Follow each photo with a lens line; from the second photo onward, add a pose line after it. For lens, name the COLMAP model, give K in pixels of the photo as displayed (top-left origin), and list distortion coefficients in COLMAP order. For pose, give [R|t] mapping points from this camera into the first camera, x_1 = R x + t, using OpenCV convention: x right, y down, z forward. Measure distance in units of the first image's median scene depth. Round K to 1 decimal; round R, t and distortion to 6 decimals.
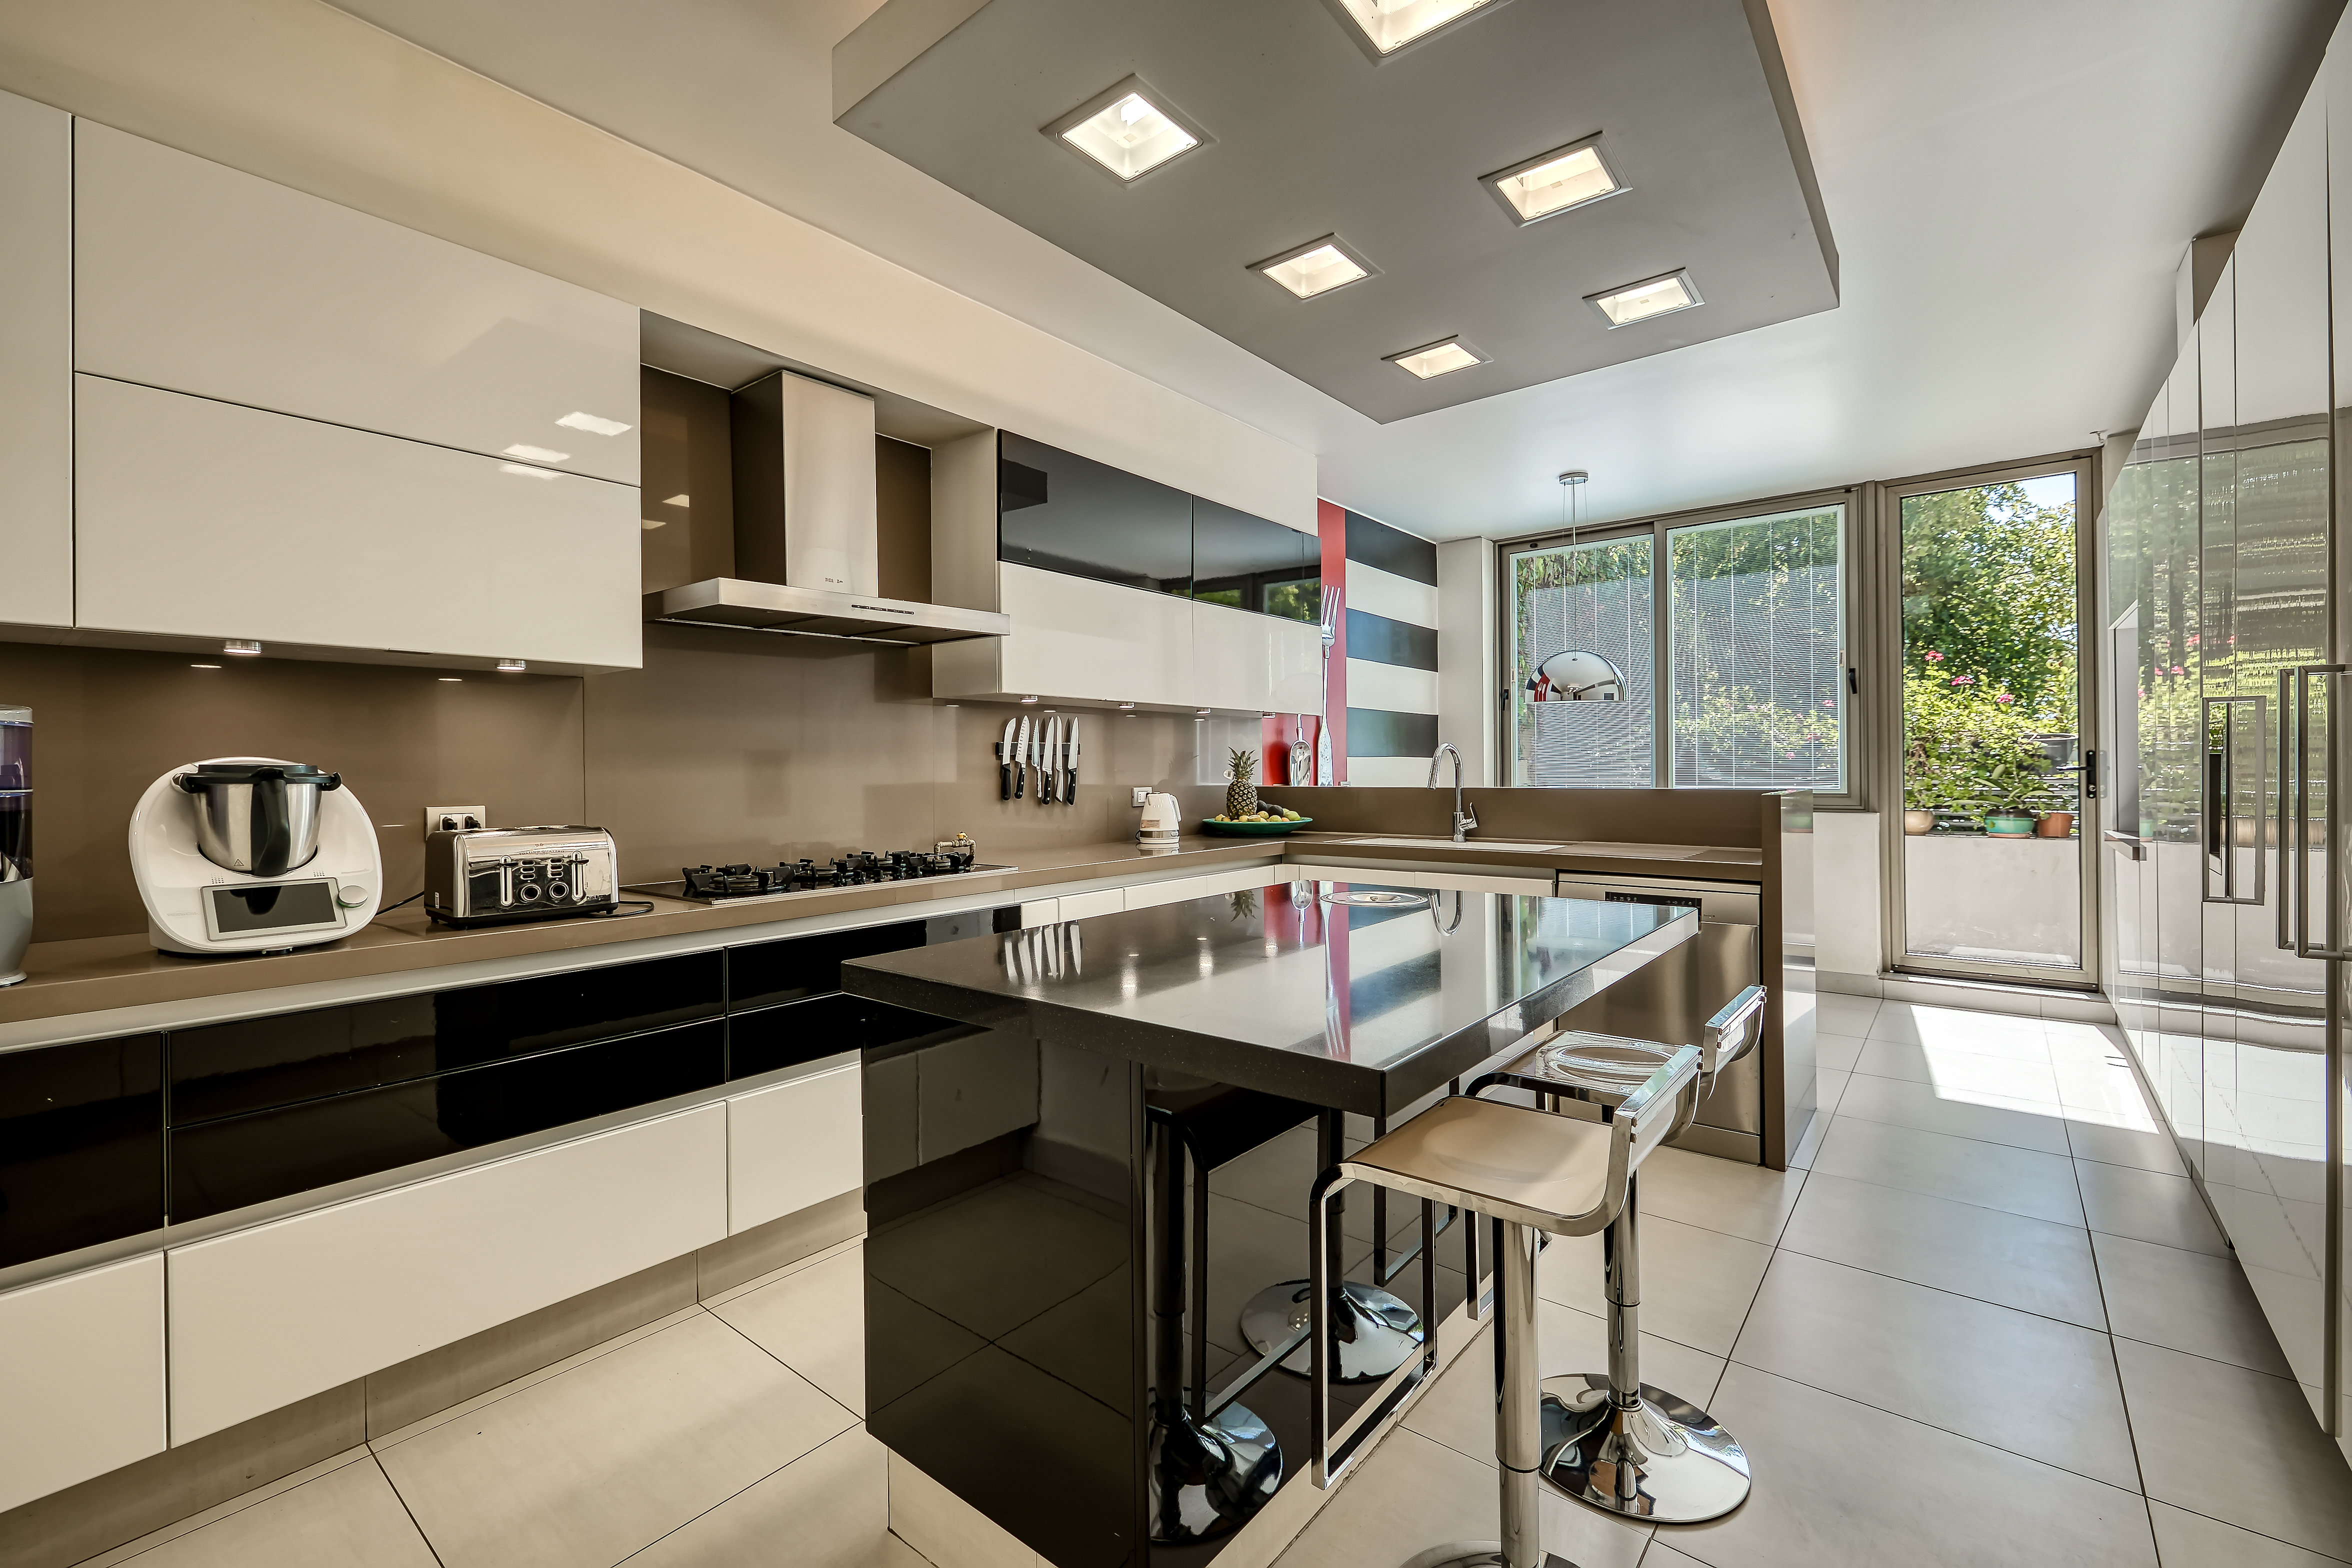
lens RADIAL K [[1000.1, 0, 1165.0], [0, 1000.1, 769.8], [0, 0, 1]] dist [-0.001465, -0.000165]
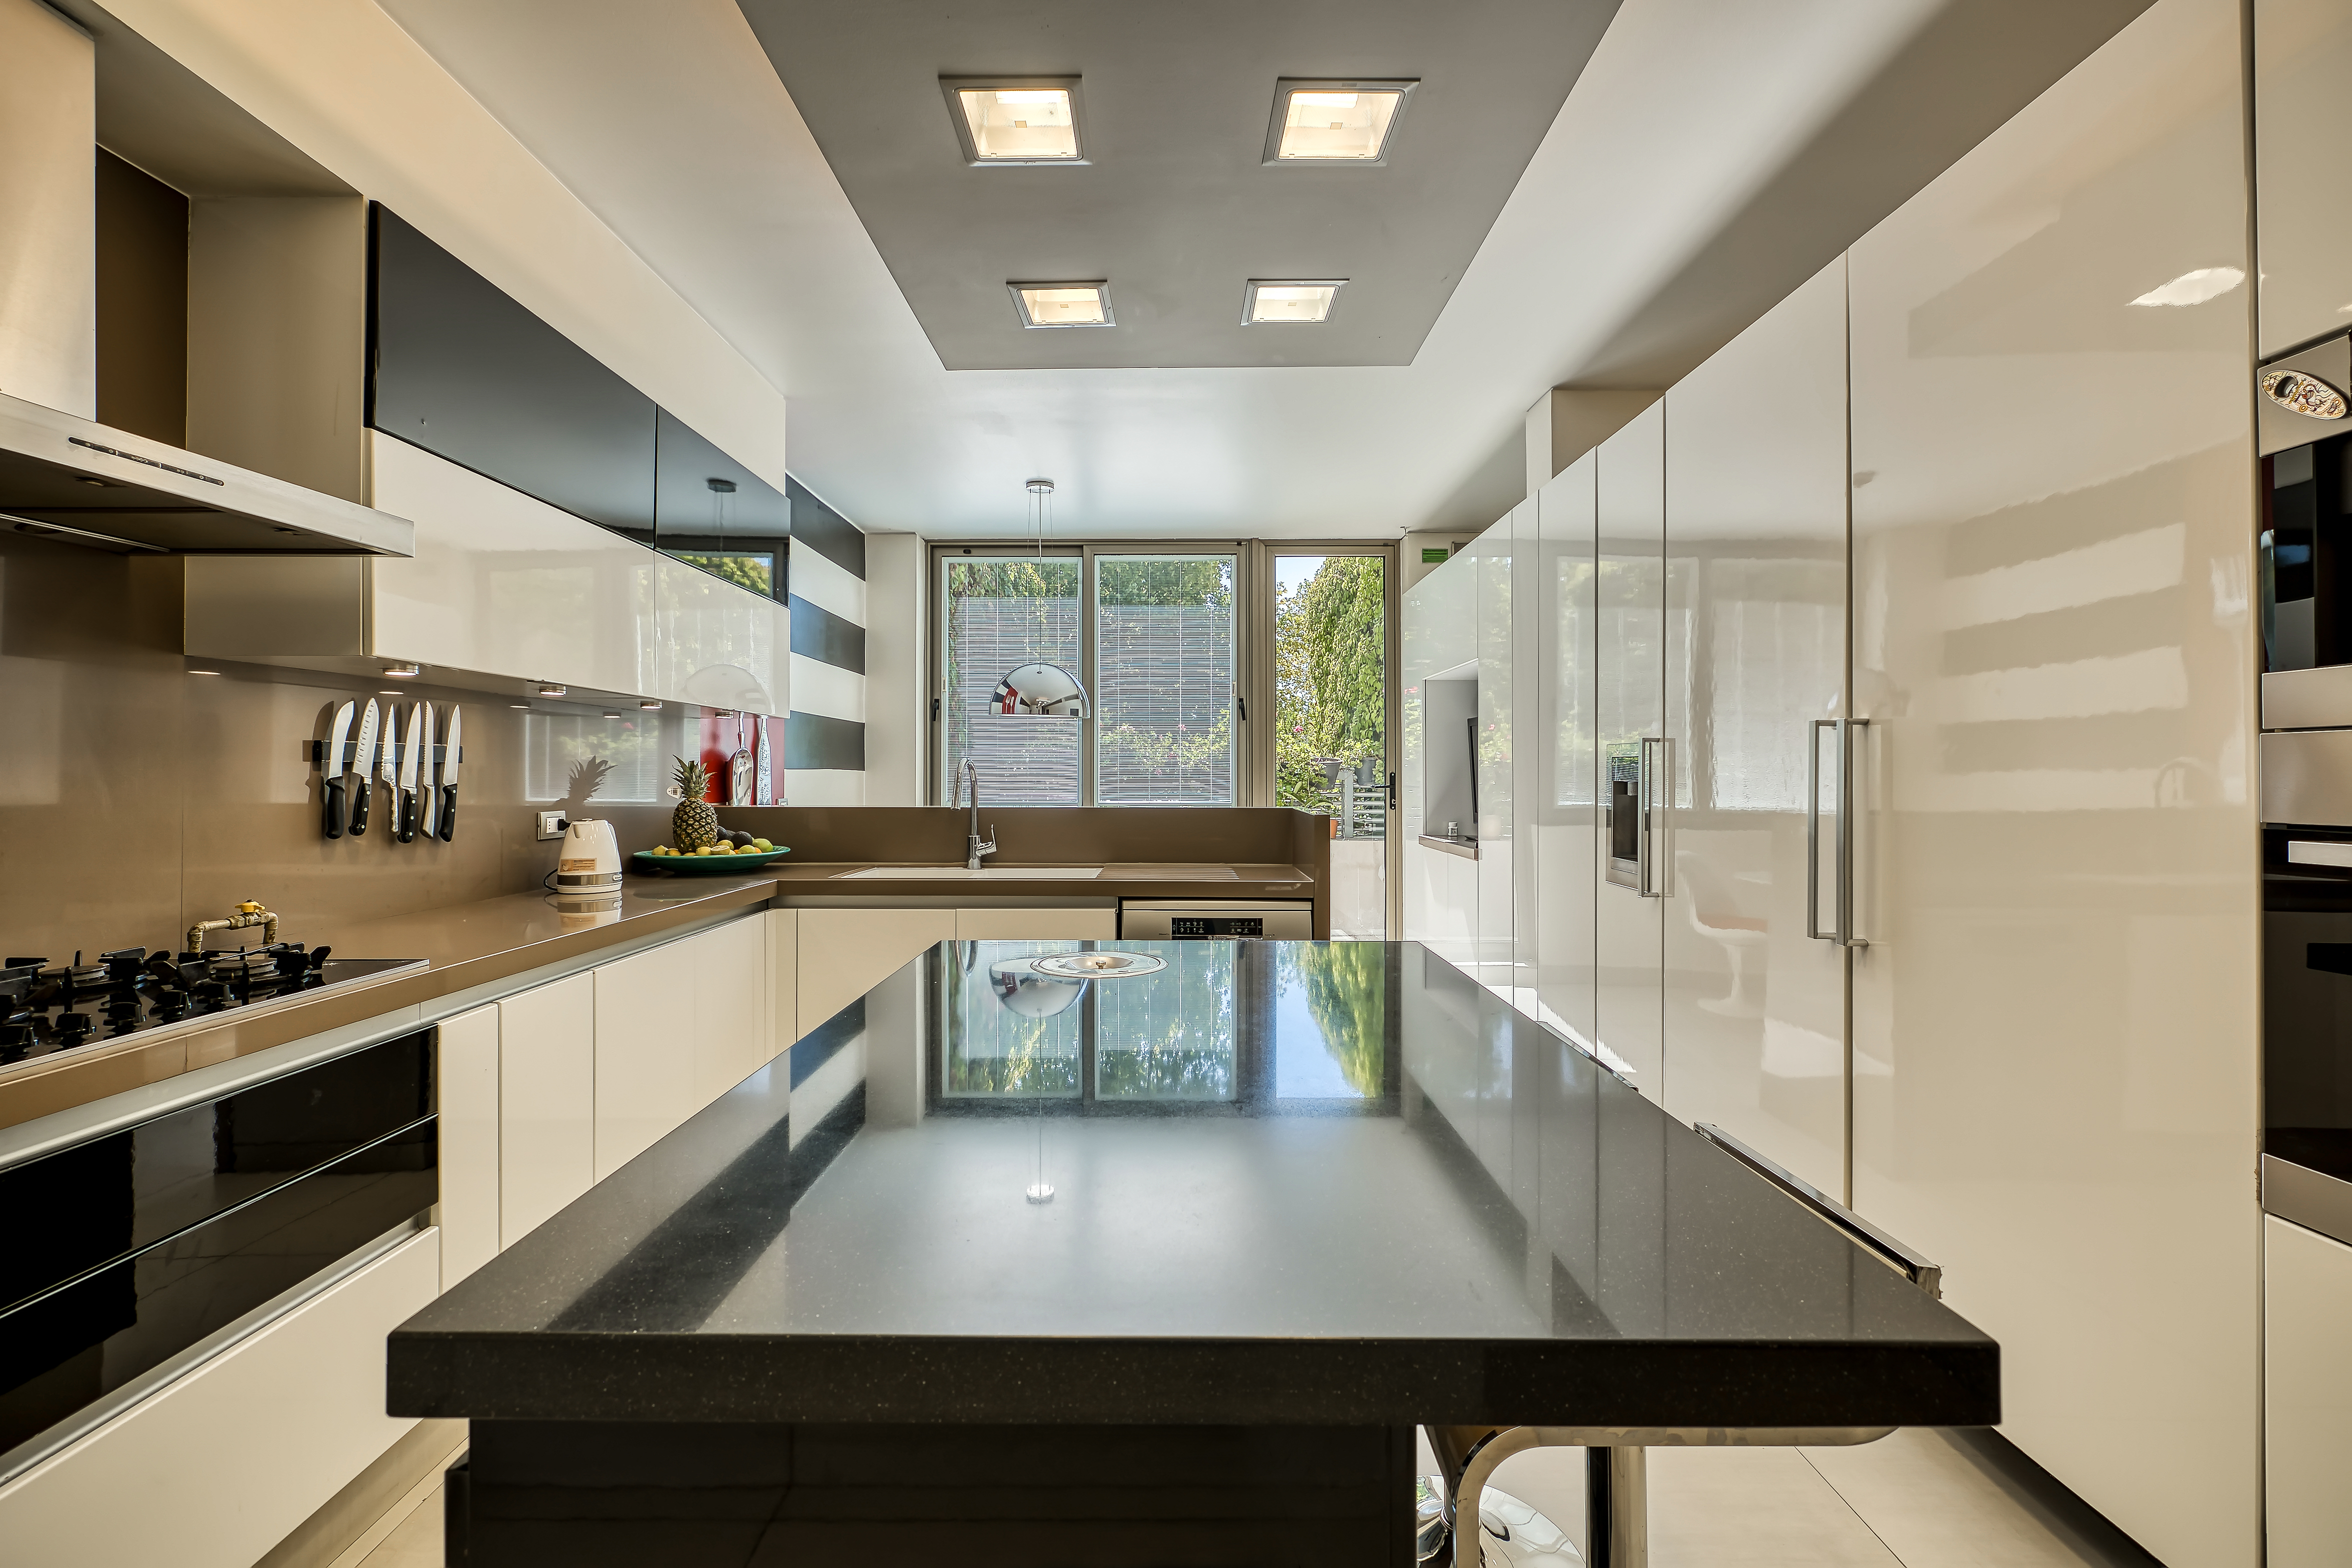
lens RADIAL K [[1000.1, 0, 1165.0], [0, 1000.1, 769.8], [0, 0, 1]] dist [-0.001465, -0.000165]
pose [[0.777572, 0.013378, 0.628652, -0.125800], [-0.007353, 0.999899, -0.012184, -0.005762], [-0.628751, 0.004852, 0.777591, 0.198021]]
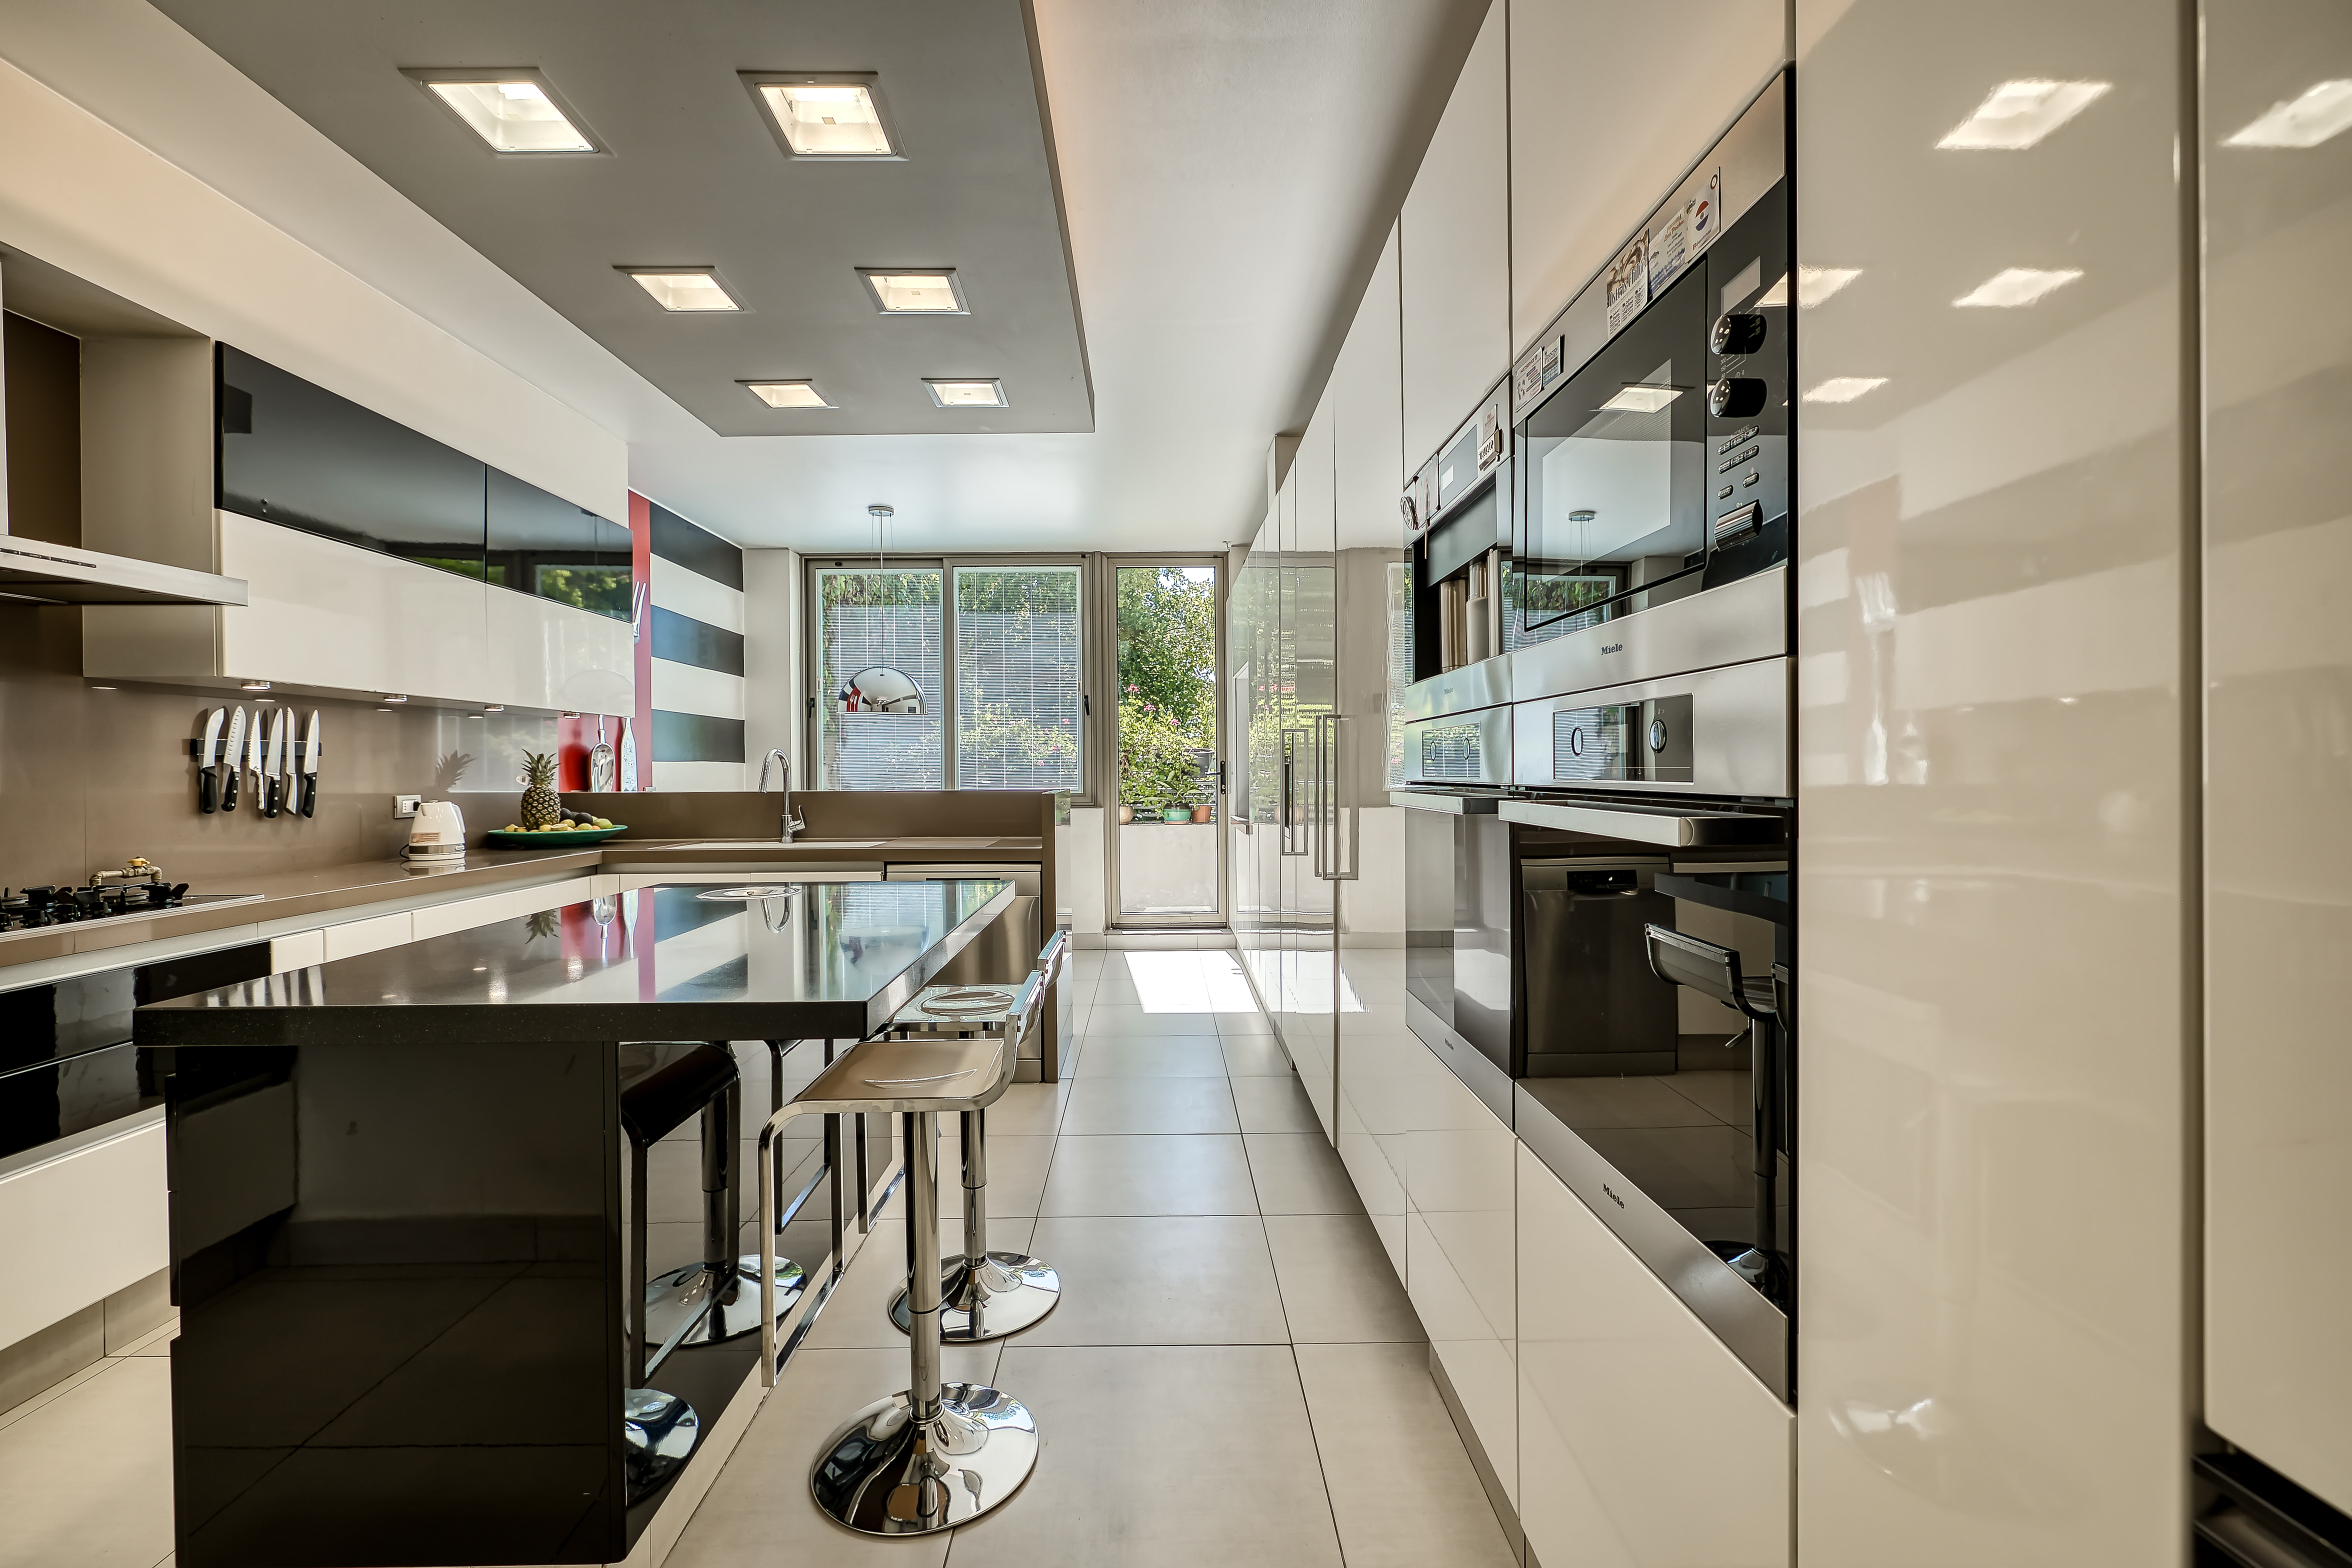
lens RADIAL K [[1002.3, 0, 1166.8], [0, 1002.3, 777.4], [0, 0, 1]] dist [-0.000986, -0.000361]
pose [[0.764688, -0.001898, 0.644398, -0.076859], [0.000445, 0.999997, 0.002418, 0.000527], [-0.644401, -0.001562, 0.764686, -0.062072]]
